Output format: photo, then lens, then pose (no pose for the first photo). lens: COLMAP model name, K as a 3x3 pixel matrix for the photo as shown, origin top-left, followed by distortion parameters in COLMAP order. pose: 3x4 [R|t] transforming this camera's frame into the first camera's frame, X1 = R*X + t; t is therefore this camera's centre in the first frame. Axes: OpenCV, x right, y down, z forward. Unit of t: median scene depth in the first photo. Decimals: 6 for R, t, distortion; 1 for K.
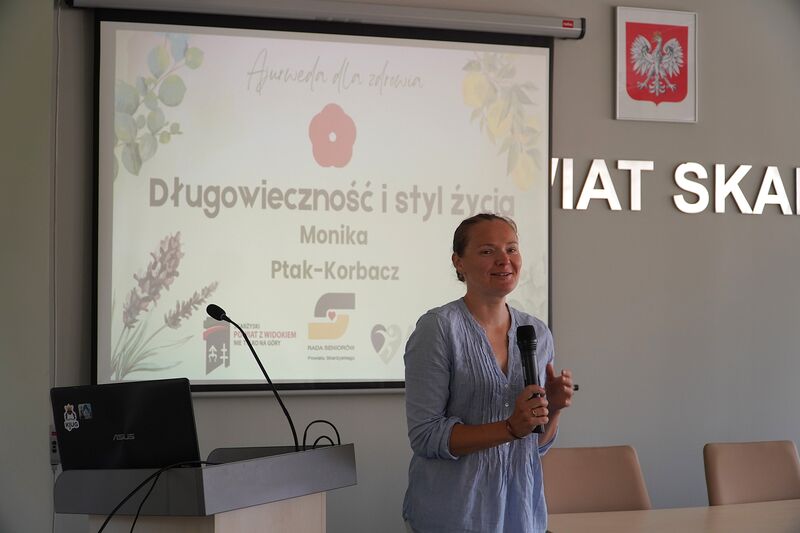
lens RADIAL K [[1183.1, 0, 358.4], [0, 1183.1, 300.2], [0, 0, 1]] dist [-0.051962, -0.136588]
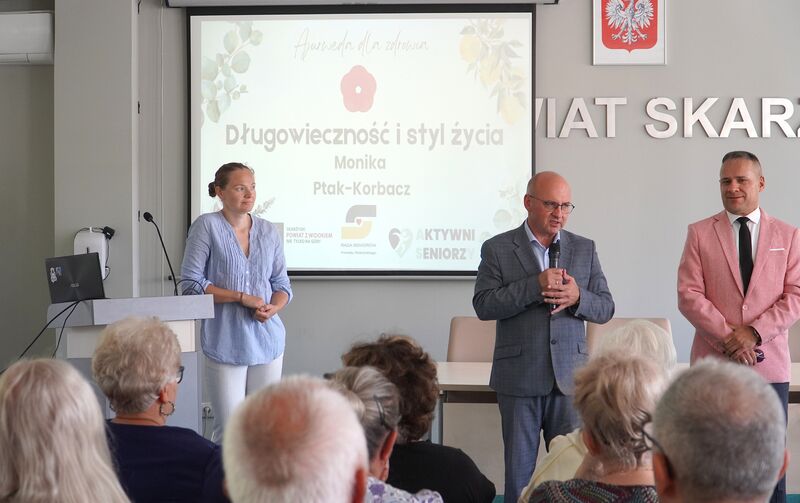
lens RADIAL K [[1297.5, 0, 400.0], [0, 1297.5, 251.5], [0, 0, 1]] dist [-0.061437, -0.758915]
pose [[0.955595, 0.006062, -0.294620, 0.454761], [0.004183, 0.999409, 0.034129, -0.003237], [0.294652, -0.033845, 0.955005, -0.404162]]
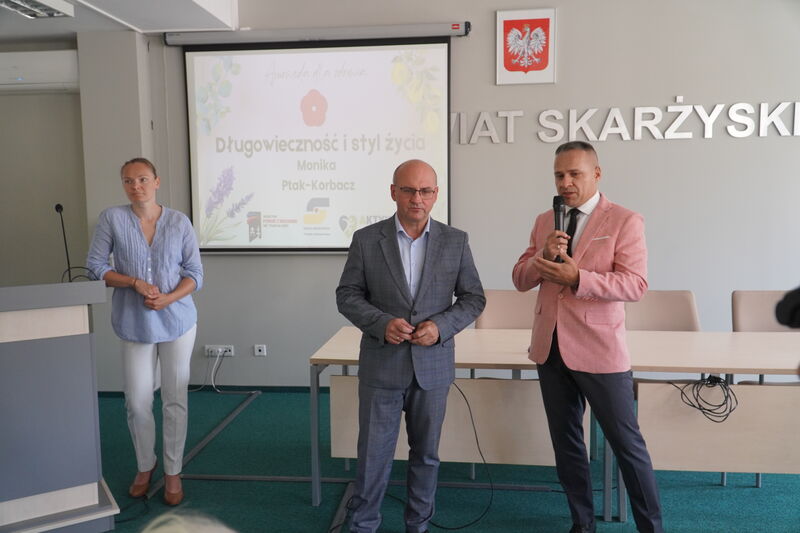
lens RADIAL K [[662.5, 0, 400.0], [0, 662.5, 266.5], [0, 0, 1]] dist [0.019250, -0.010807]
pose [[0.932709, 0.023424, -0.359867, 0.451316], [0.013007, 0.995054, 0.098478, 0.000189], [0.360394, -0.096532, 0.927792, 0.104251]]
